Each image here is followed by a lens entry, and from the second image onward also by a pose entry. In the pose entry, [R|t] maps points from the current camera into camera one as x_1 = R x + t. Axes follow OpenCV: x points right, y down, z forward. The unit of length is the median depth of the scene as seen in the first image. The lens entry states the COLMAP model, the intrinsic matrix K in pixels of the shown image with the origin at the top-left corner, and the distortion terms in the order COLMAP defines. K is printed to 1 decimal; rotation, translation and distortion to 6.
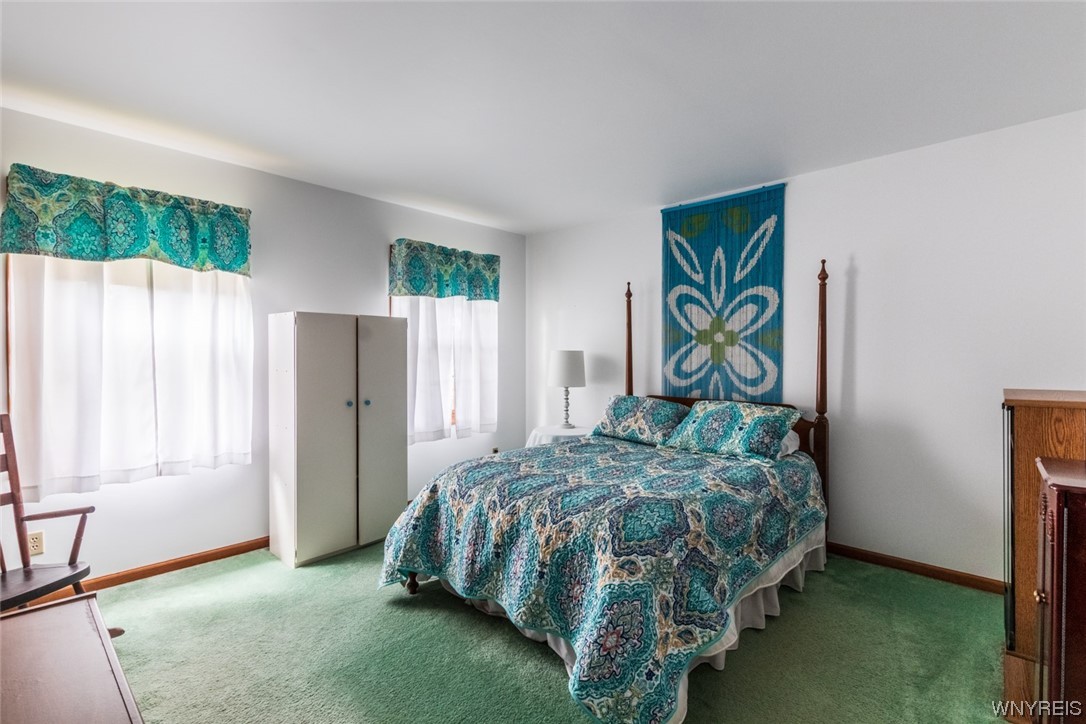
lens RADIAL K [[501.8, 0, 532.7], [0, 501.8, 358.2], [0, 0, 1]] dist [0.000614, -0.000171]
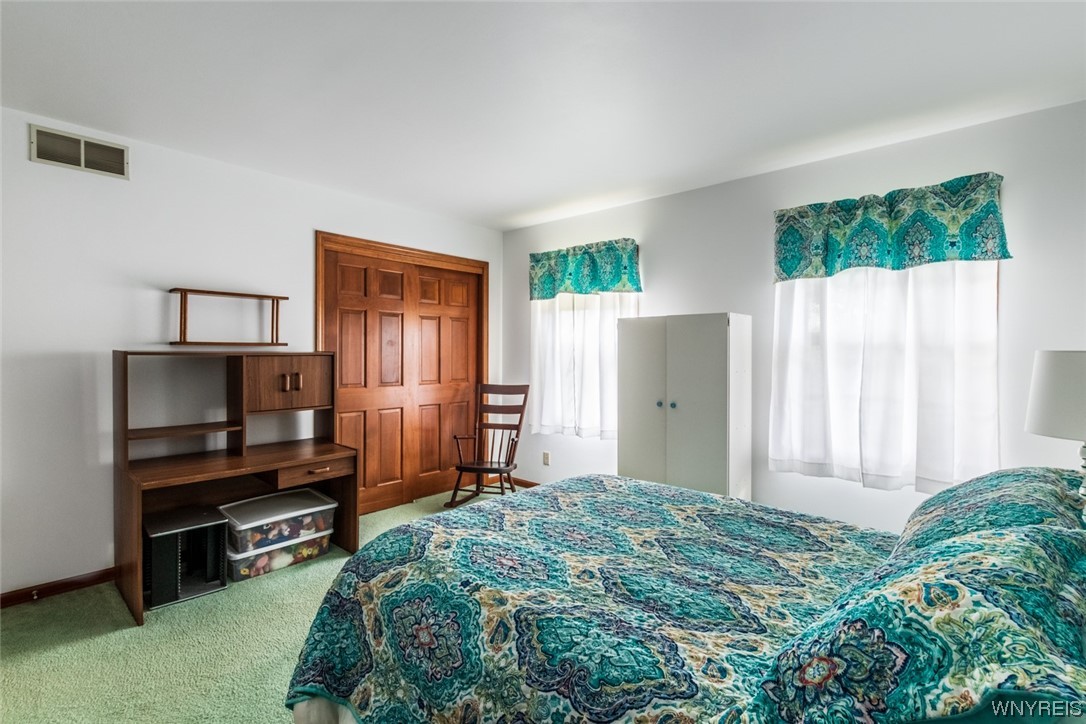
lens RADIAL K [[501.8, 0, 532.7], [0, 501.8, 356.1], [0, 0, 1]] dist [0.000614, -0.000171]
pose [[0.015103, 0.008876, -0.999847, 0.517966], [-0.011994, 0.999890, 0.008695, -0.009768], [0.999814, 0.011861, 0.015208, 0.582780]]
